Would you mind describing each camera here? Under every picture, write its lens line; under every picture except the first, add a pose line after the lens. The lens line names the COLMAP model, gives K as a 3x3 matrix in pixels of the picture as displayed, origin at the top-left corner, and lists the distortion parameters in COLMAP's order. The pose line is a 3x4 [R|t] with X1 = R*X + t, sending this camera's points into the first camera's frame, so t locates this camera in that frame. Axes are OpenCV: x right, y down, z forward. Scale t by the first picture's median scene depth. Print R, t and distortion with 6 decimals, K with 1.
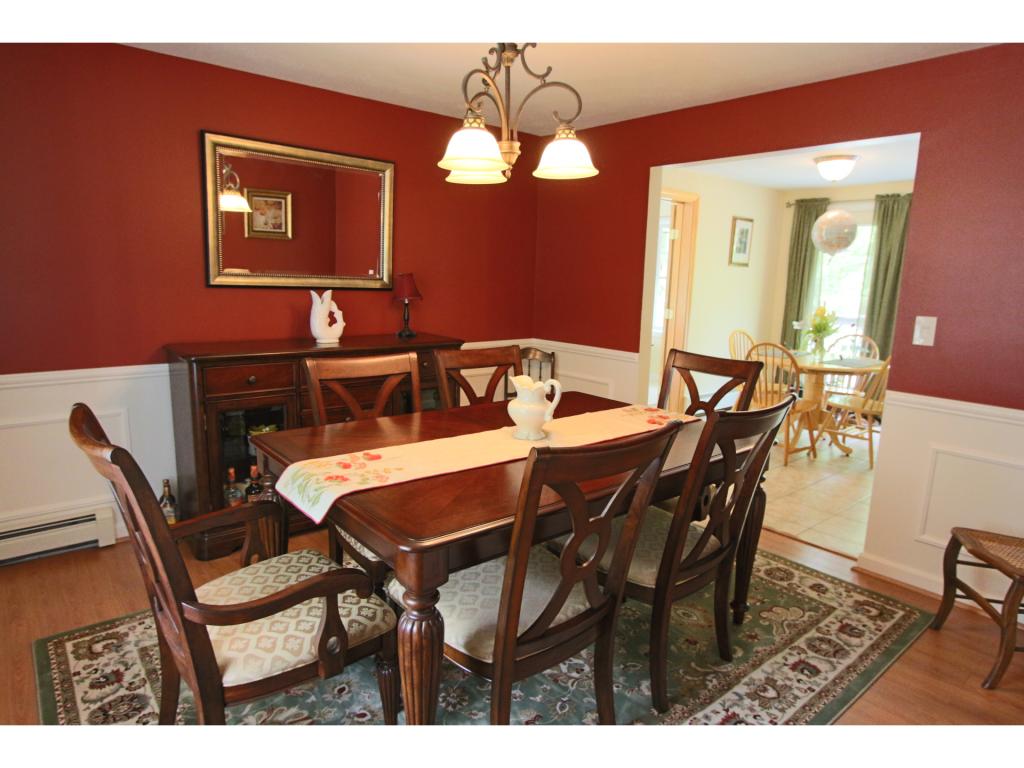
lens RADIAL K [[623.8, 0, 512.0], [0, 623.8, 384.0], [0, 0, 1]] dist [-0.023735, 0.019899]
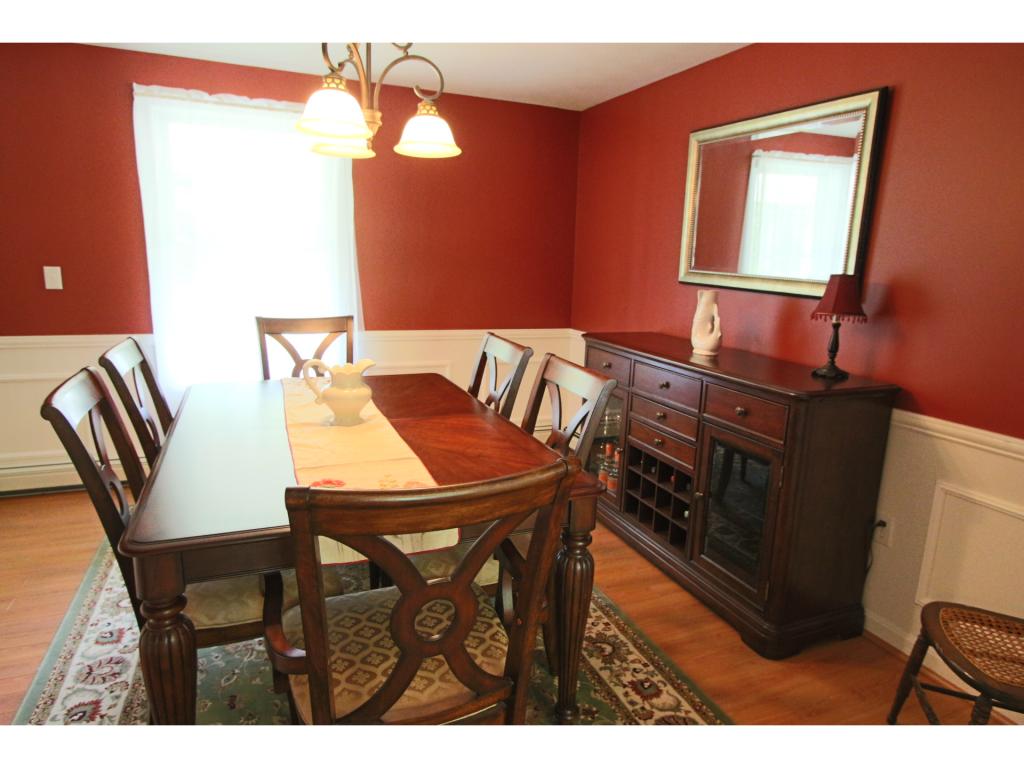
lens RADIAL K [[623.8, 0, 512.0], [0, 623.8, 384.0], [0, 0, 1]] dist [-0.023735, 0.019899]
pose [[-0.293951, 0.149790, -0.944010, 0.650480], [-0.212210, 0.952767, 0.217258, -0.157340], [0.931965, 0.264192, -0.248280, 0.974517]]
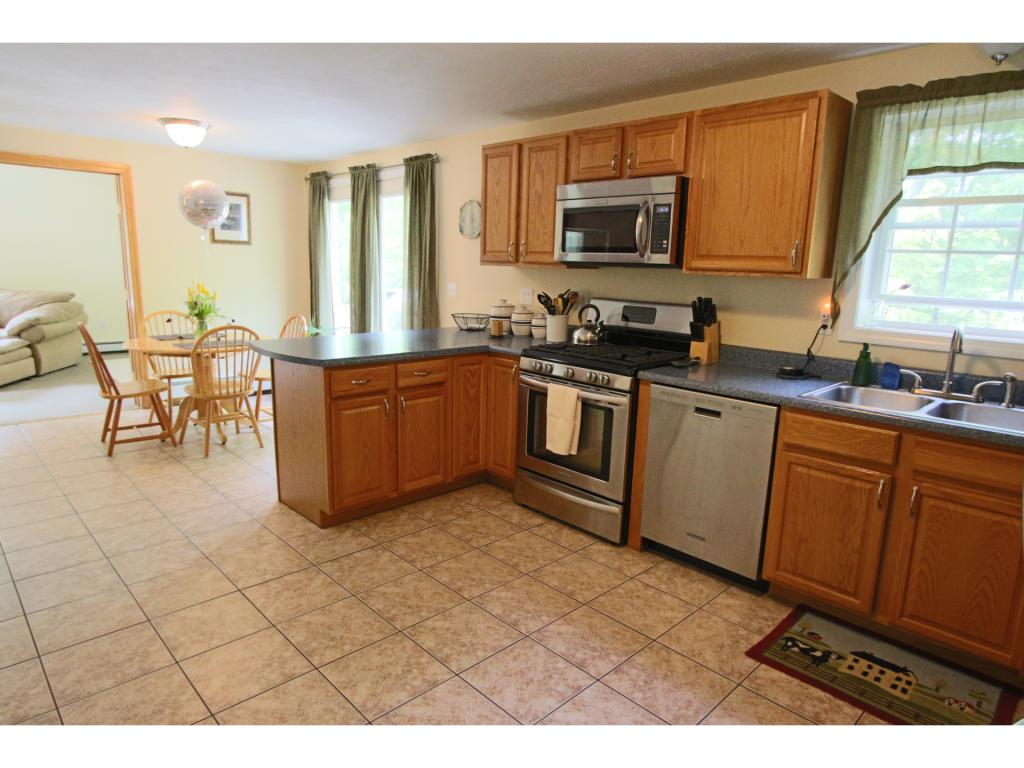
lens RADIAL K [[623.8, 0, 512.0], [0, 623.8, 384.0], [0, 0, 1]] dist [-0.023735, 0.019899]
pose [[0.997147, -0.017500, 0.073421, 1.383507], [0.016286, 0.999721, 0.017106, 0.027022], [-0.073700, -0.015861, 0.997154, 0.047796]]
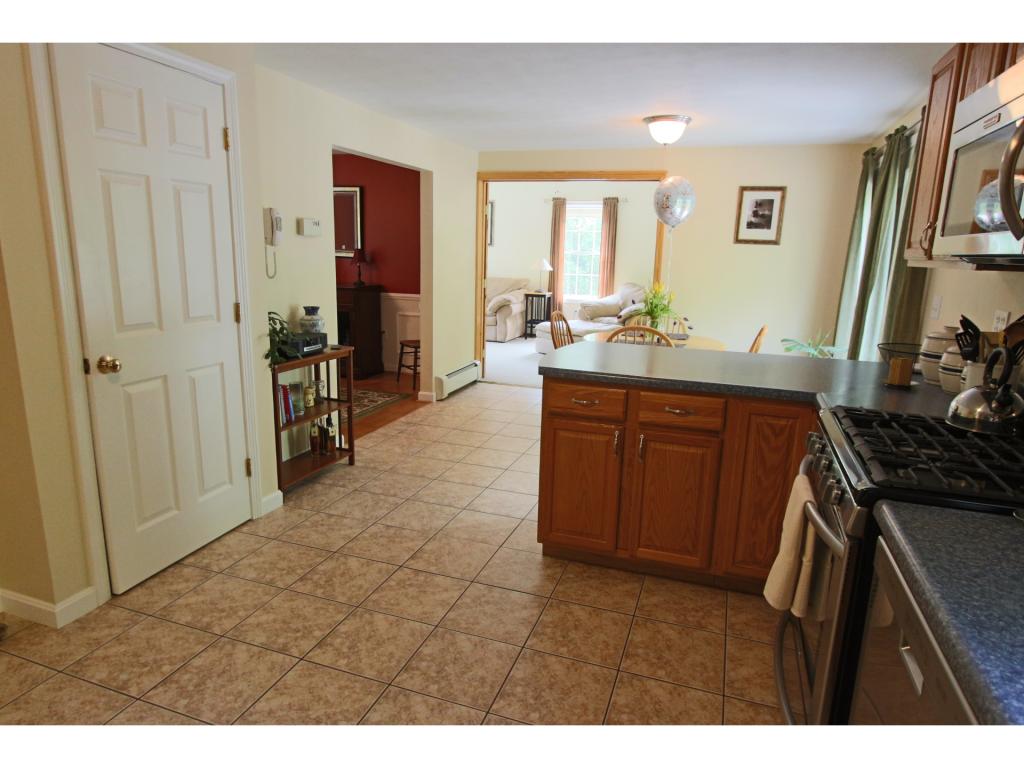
lens RADIAL K [[623.8, 0, 512.0], [0, 623.8, 384.0], [0, 0, 1]] dist [-0.023735, 0.019899]
pose [[0.516027, 0.163840, -0.840757, 1.831652], [-0.161114, 0.982583, 0.092592, -0.044094], [0.841284, 0.087678, 0.533436, 0.520531]]
